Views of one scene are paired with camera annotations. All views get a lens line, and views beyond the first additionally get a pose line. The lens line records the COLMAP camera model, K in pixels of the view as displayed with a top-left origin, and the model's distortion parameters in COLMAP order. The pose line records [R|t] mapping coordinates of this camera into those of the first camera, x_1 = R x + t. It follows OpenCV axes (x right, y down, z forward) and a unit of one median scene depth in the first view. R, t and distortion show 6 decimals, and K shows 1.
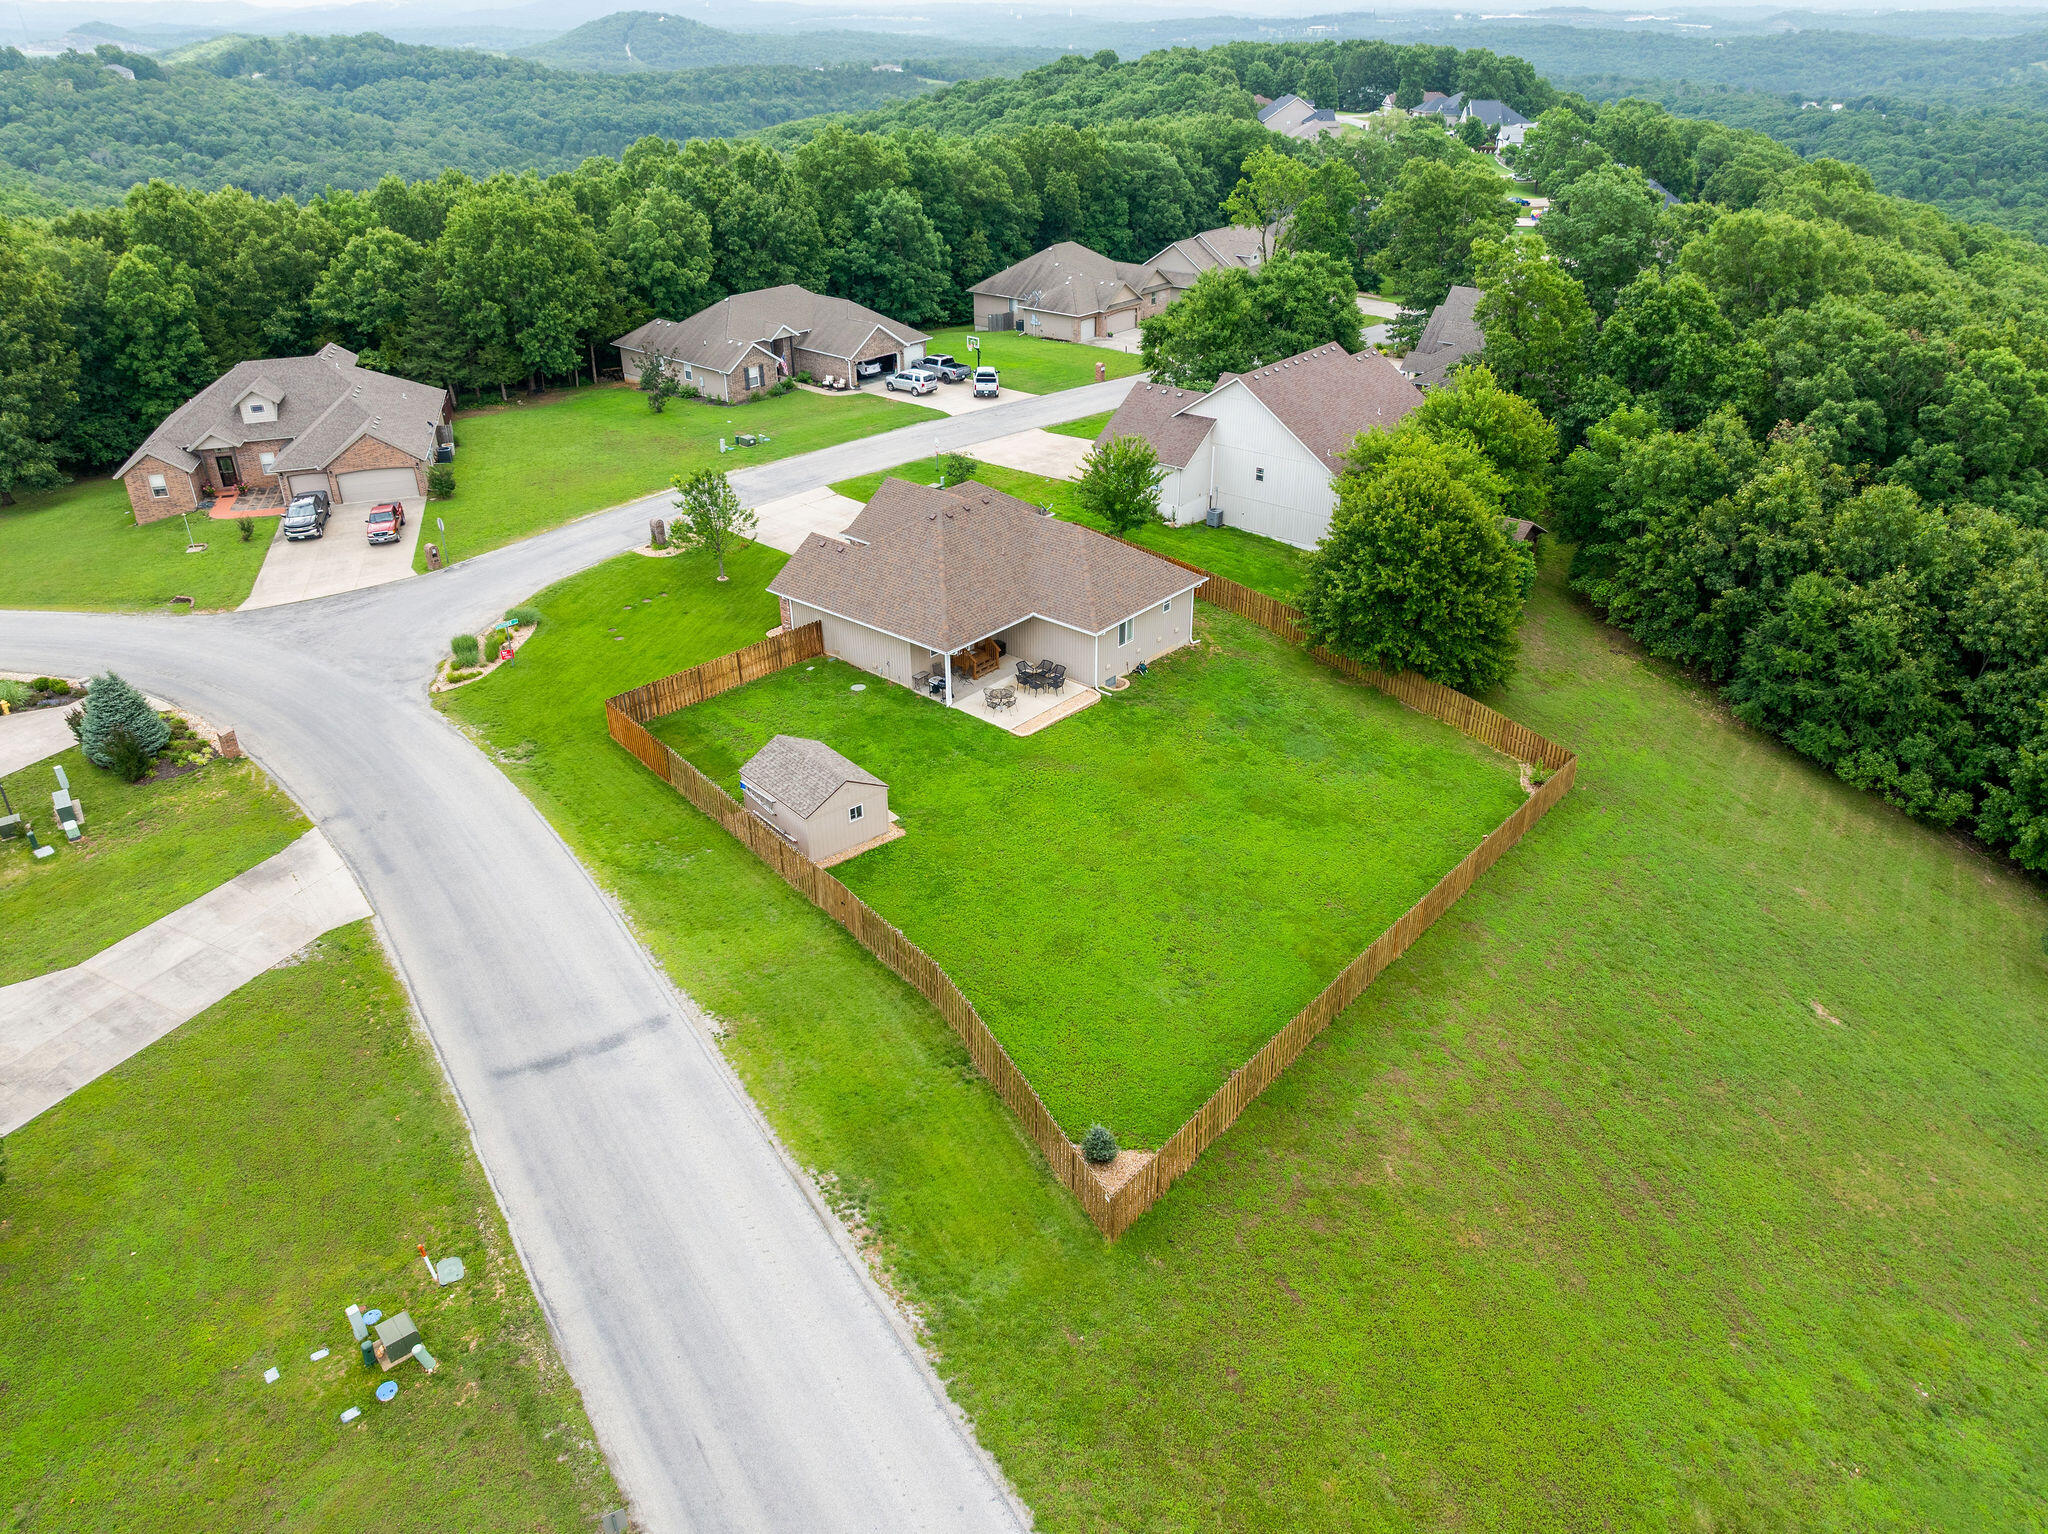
lens RADIAL K [[1453.7, 0, 1024.0], [0, 1453.7, 767.0], [0, 0, 1]] dist [-0.047308, 0.020323]
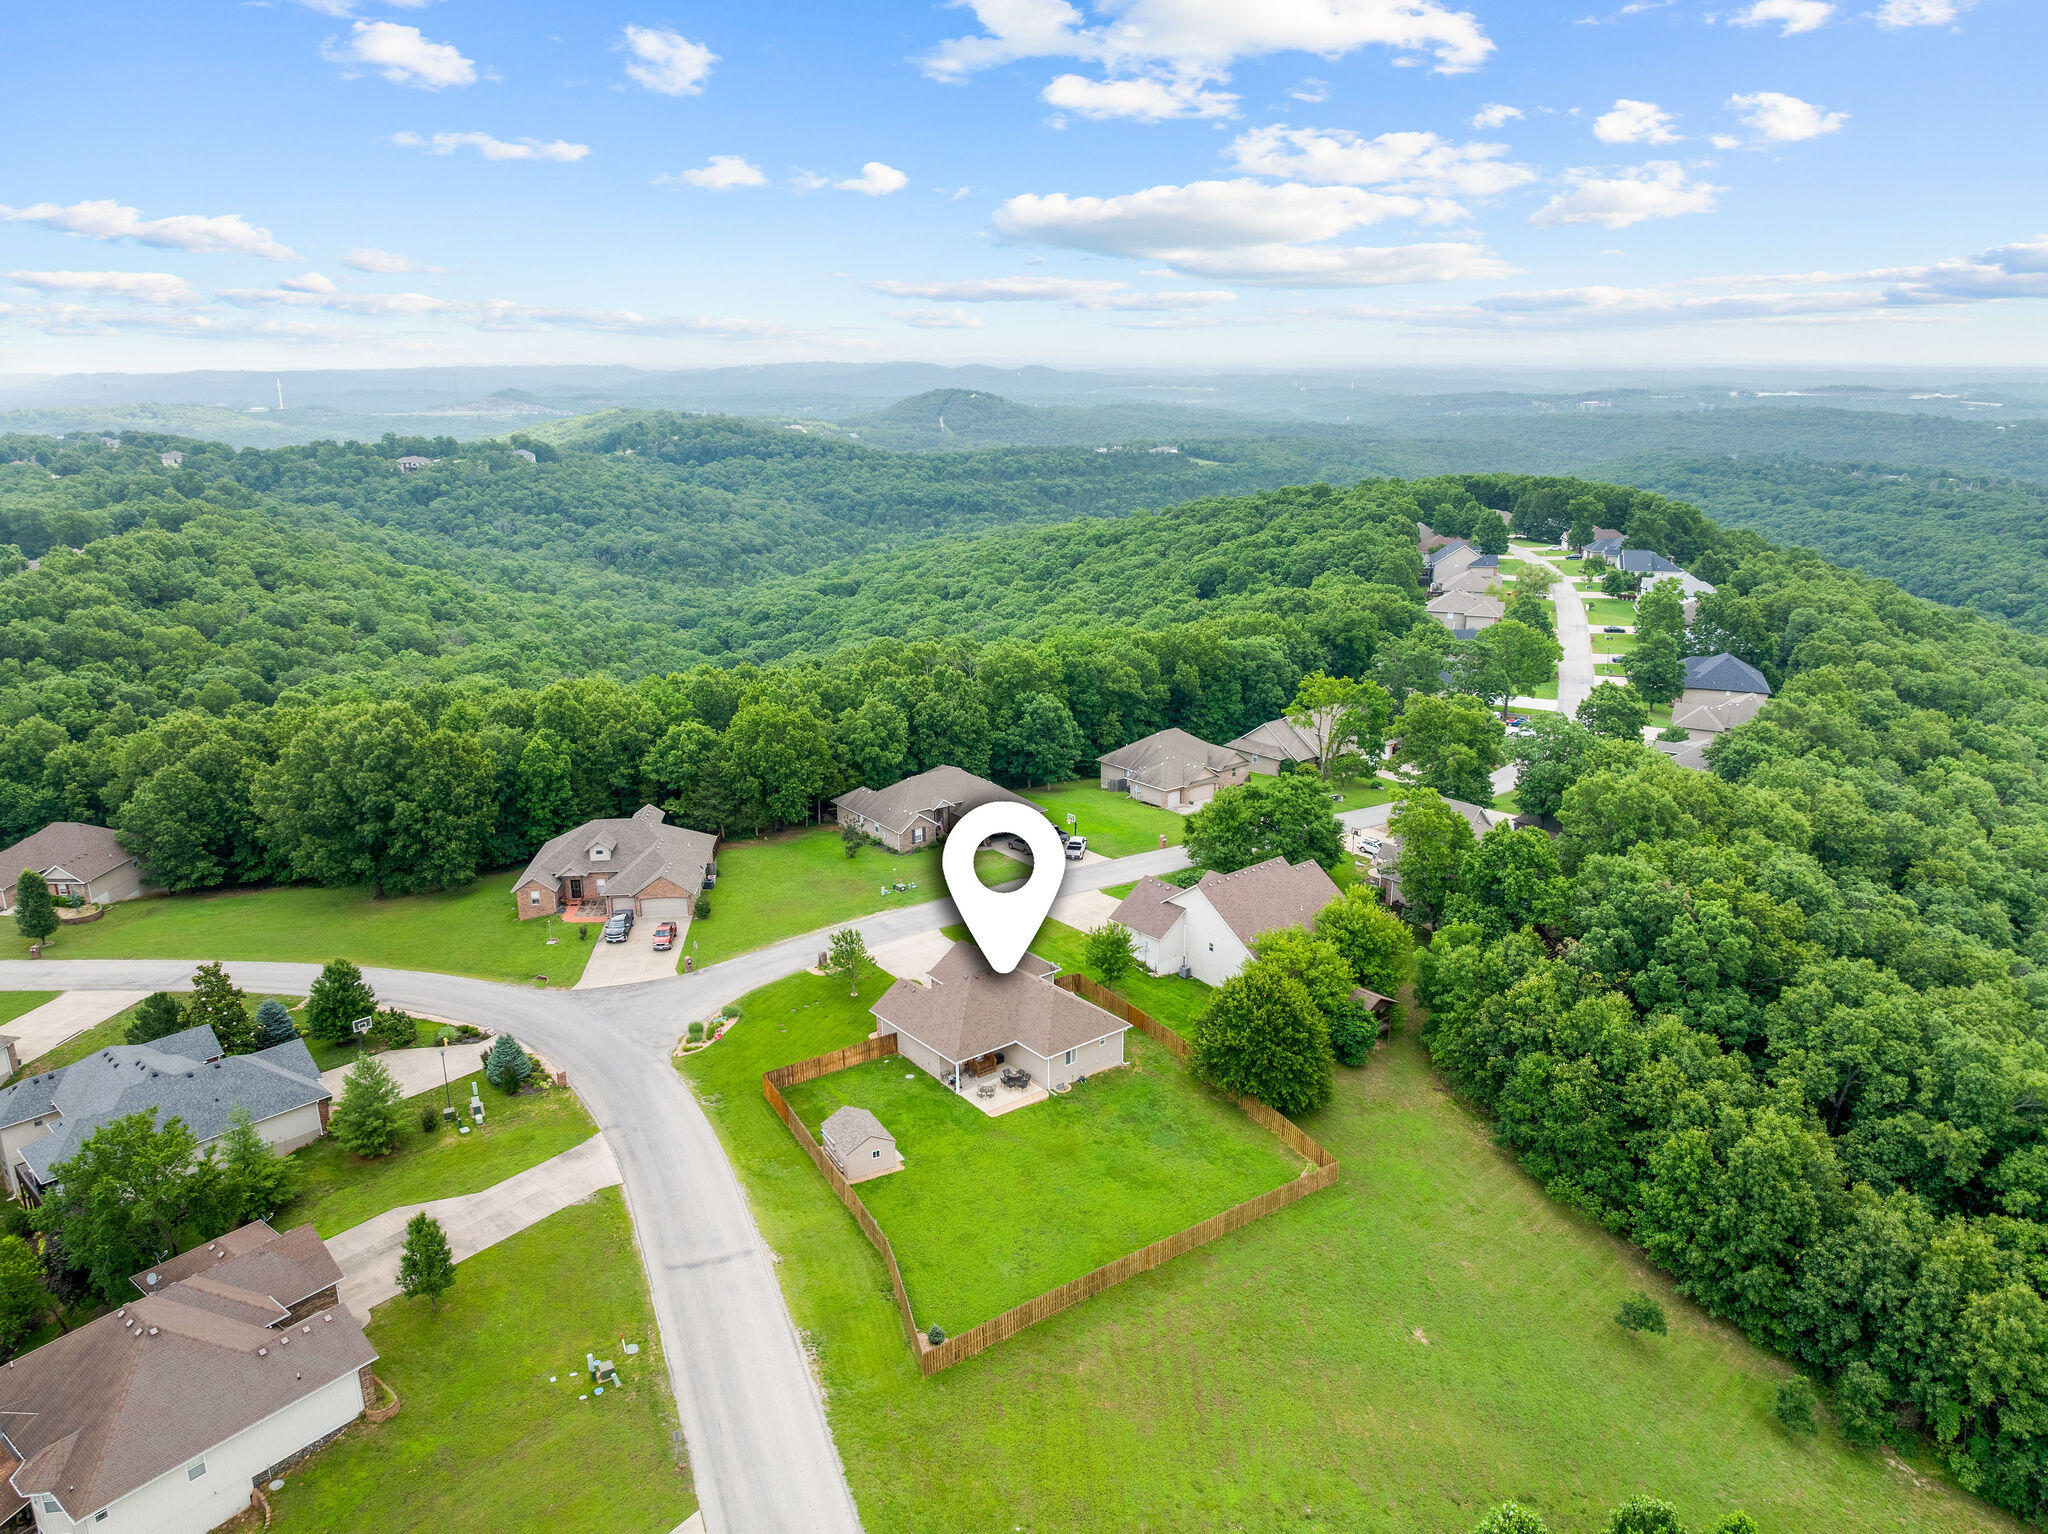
lens RADIAL K [[1426.9, 0, 1024.0], [0, 1426.9, 767.0], [0, 0, 1]] dist [-0.027676, -0.002601]
pose [[0.982495, 0.053999, -0.178289, 0.221390], [-0.092329, 0.972399, -0.214280, -0.046655], [0.161797, 0.226990, 0.960363, -0.498651]]
